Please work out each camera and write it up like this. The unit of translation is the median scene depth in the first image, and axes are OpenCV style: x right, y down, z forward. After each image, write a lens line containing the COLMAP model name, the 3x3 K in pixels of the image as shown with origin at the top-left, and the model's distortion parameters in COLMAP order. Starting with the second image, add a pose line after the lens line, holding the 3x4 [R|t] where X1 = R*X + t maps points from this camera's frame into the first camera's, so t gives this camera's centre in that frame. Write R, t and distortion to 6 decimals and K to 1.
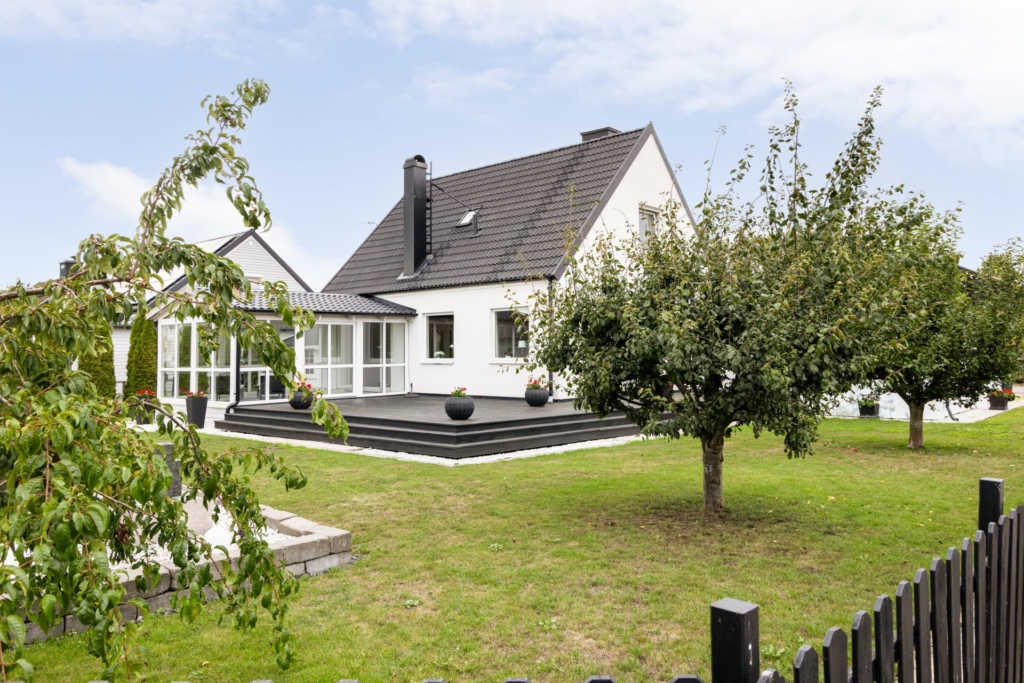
lens RADIAL K [[790.2, 0, 534.8], [0, 790.2, 311.6], [0, 0, 1]] dist [-0.005570, -0.002827]
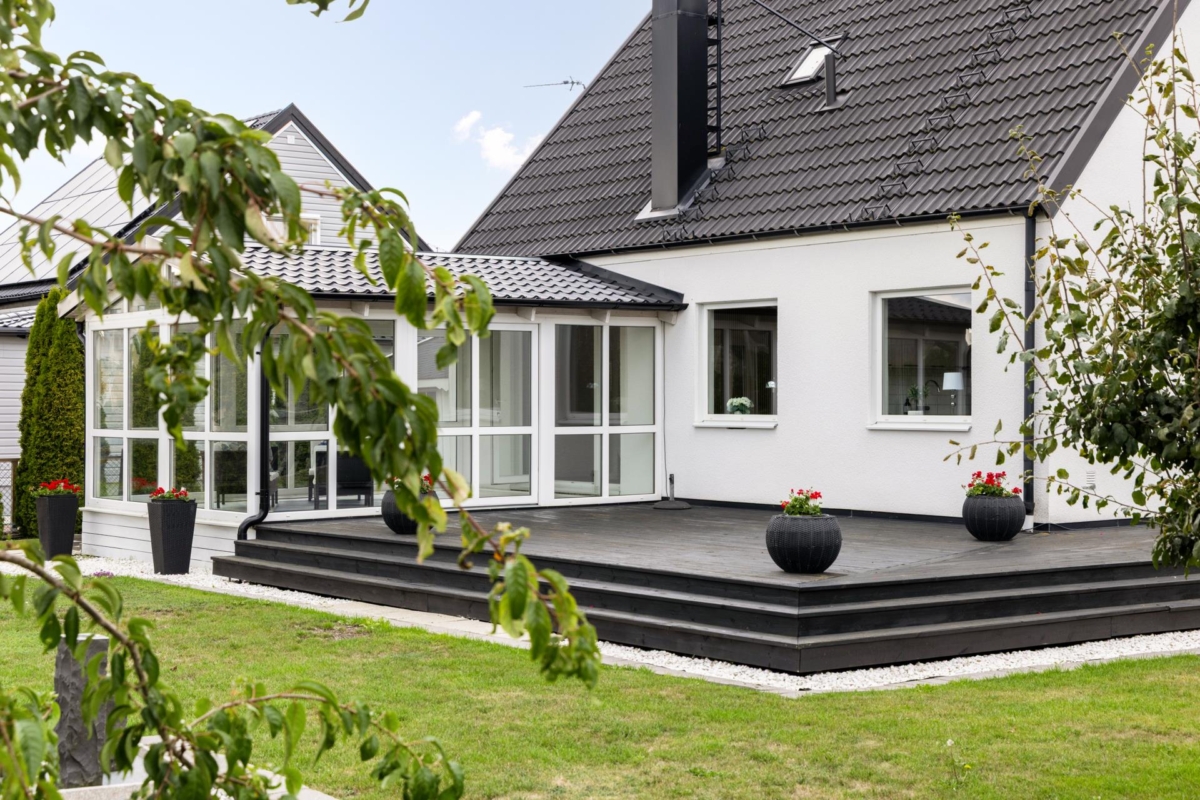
lens RADIAL K [[1764.9, 0, 600.0], [0, 1764.9, 400.0], [0, 0, 1]] dist [0.021643, 0.000241]
pose [[0.985319, 0.010689, -0.170389, -0.039701], [-0.001485, 0.998537, 0.054057, 0.003207], [0.170717, -0.053010, 0.983893, 0.105137]]
